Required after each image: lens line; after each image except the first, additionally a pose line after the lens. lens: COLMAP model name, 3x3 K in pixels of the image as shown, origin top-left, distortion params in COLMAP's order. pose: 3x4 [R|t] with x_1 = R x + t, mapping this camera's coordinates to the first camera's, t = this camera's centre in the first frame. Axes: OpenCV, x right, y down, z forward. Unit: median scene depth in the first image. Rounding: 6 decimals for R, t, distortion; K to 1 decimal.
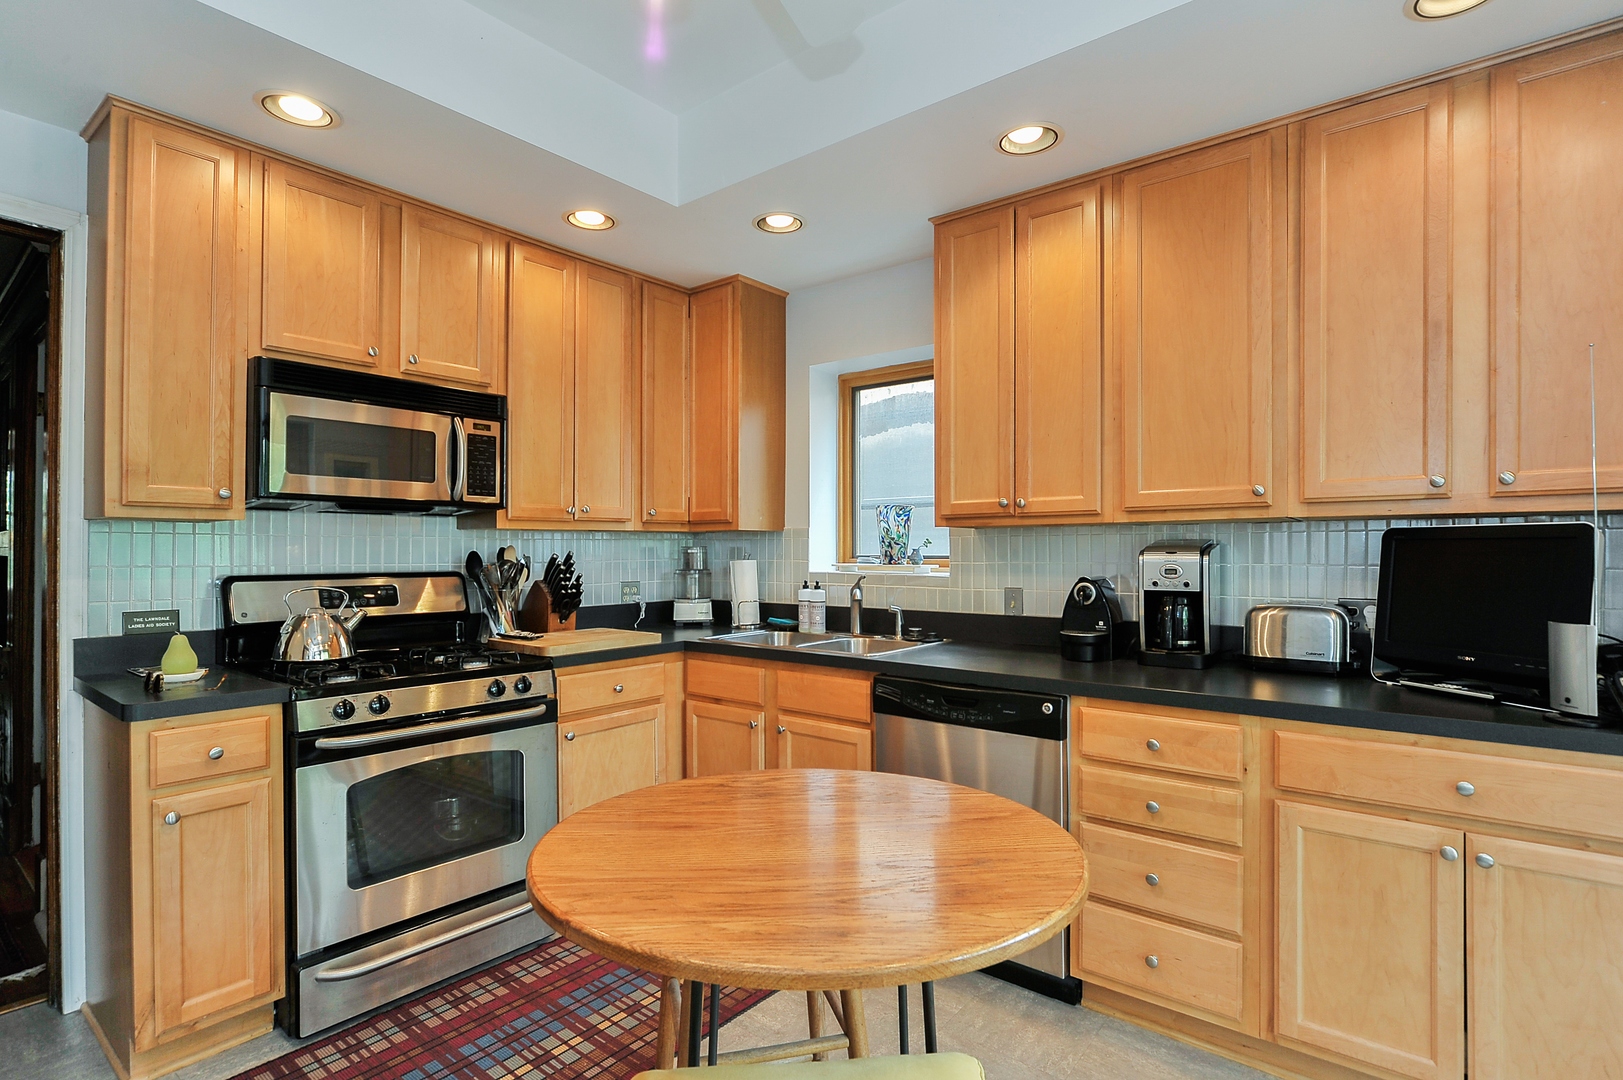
lens RADIAL K [[829.9, 0, 811.5], [0, 829.9, 540.0], [0, 0, 1]] dist [0.001736, 0.000290]
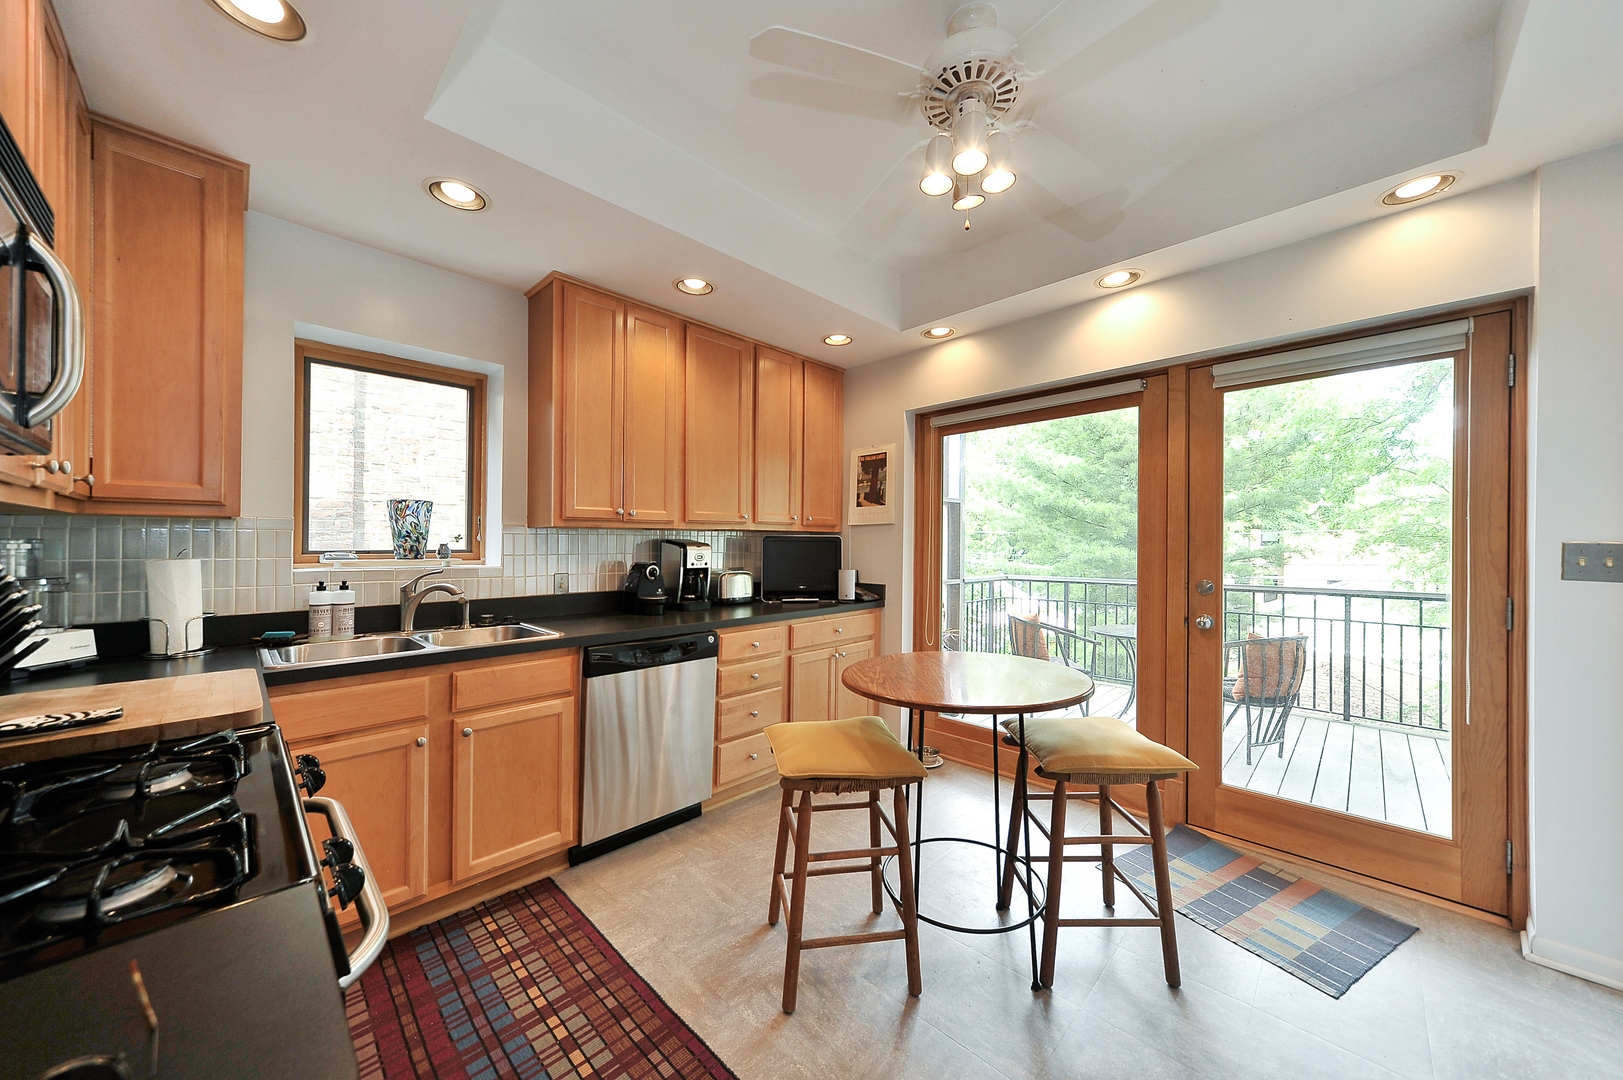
lens RADIAL K [[570.1, 0, 811.1], [0, 570.1, 546.9], [0, 0, 1]] dist [0.042505, 0.000011]
pose [[0.110638, -0.004259, 0.993852, -0.592411], [-0.014573, 0.999876, 0.005907, 0.003746], [-0.993754, -0.015137, 0.110563, 0.474367]]
